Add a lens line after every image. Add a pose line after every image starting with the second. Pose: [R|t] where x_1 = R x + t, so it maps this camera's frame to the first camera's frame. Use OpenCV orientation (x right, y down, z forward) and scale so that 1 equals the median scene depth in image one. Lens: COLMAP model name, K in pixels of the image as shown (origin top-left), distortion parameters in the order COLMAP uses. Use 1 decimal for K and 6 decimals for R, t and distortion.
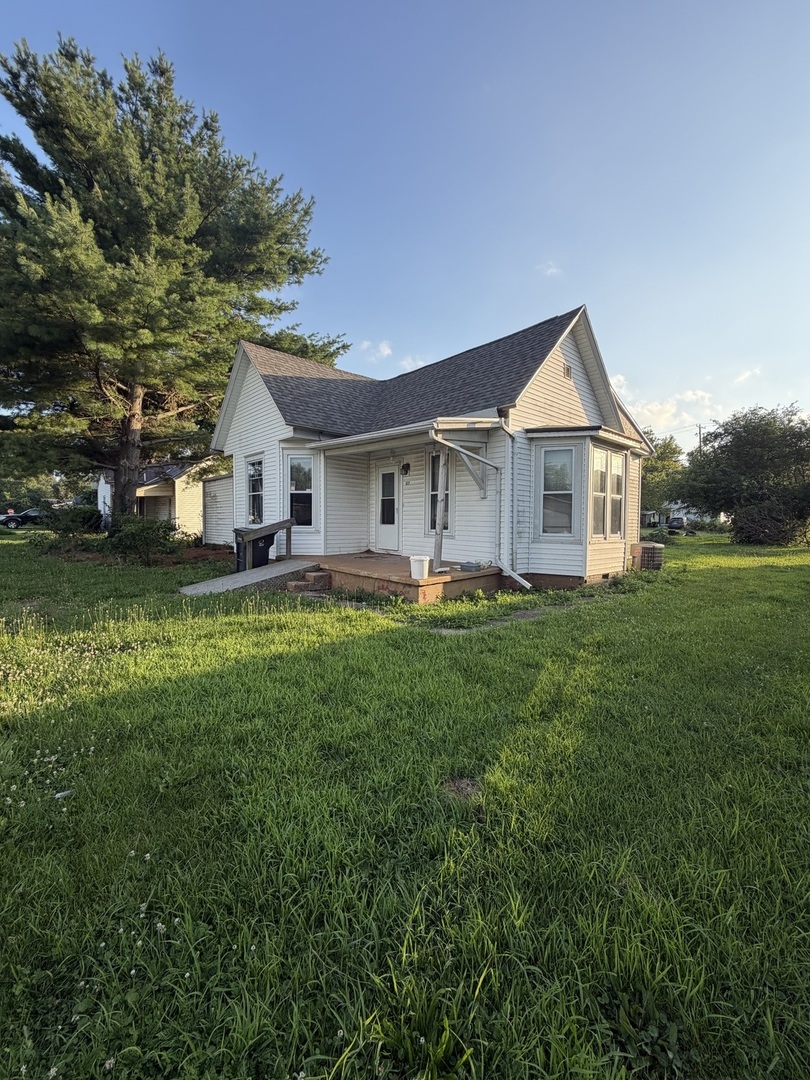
lens RADIAL K [[431.9, 0, 405.0], [0, 431.9, 540.0], [0, 0, 1]] dist [-0.000016, -0.000038]
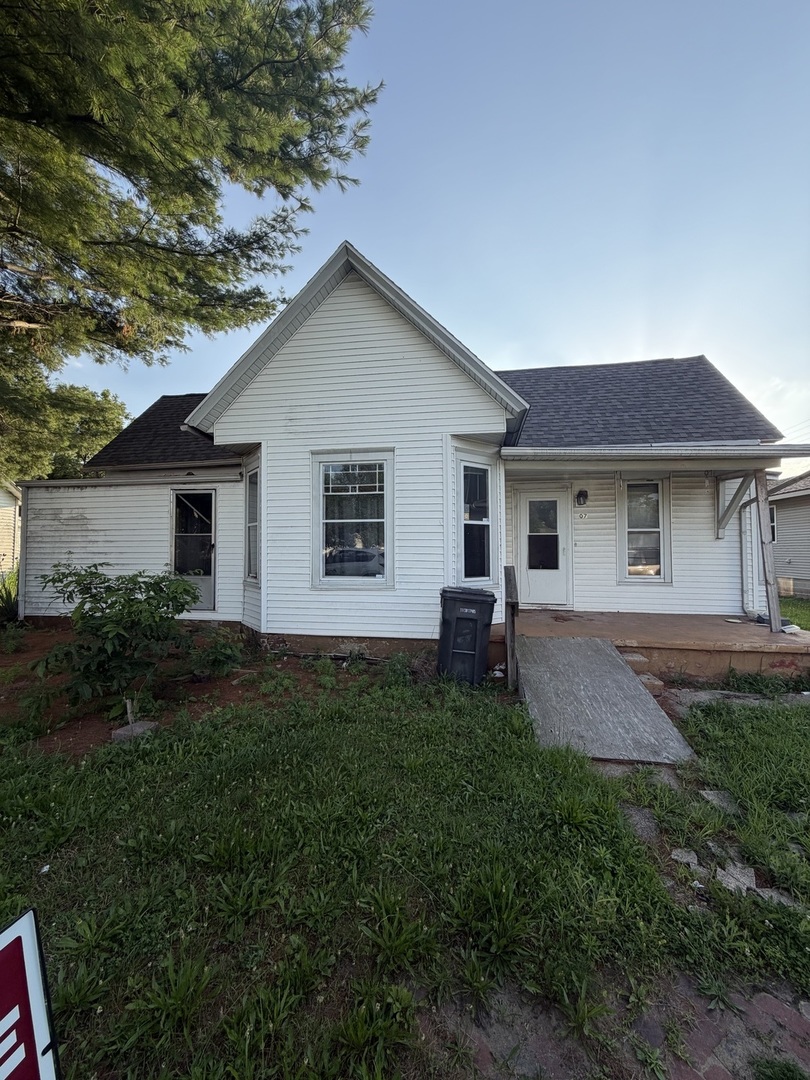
lens RADIAL K [[431.9, 0, 405.0], [0, 431.9, 540.0], [0, 0, 1]] dist [-0.000016, -0.000038]
pose [[0.779827, 0.007223, 0.625953, -0.707102], [0.037726, 0.997574, -0.058512, -0.054467], [-0.624857, 0.069244, 0.777663, 0.589537]]
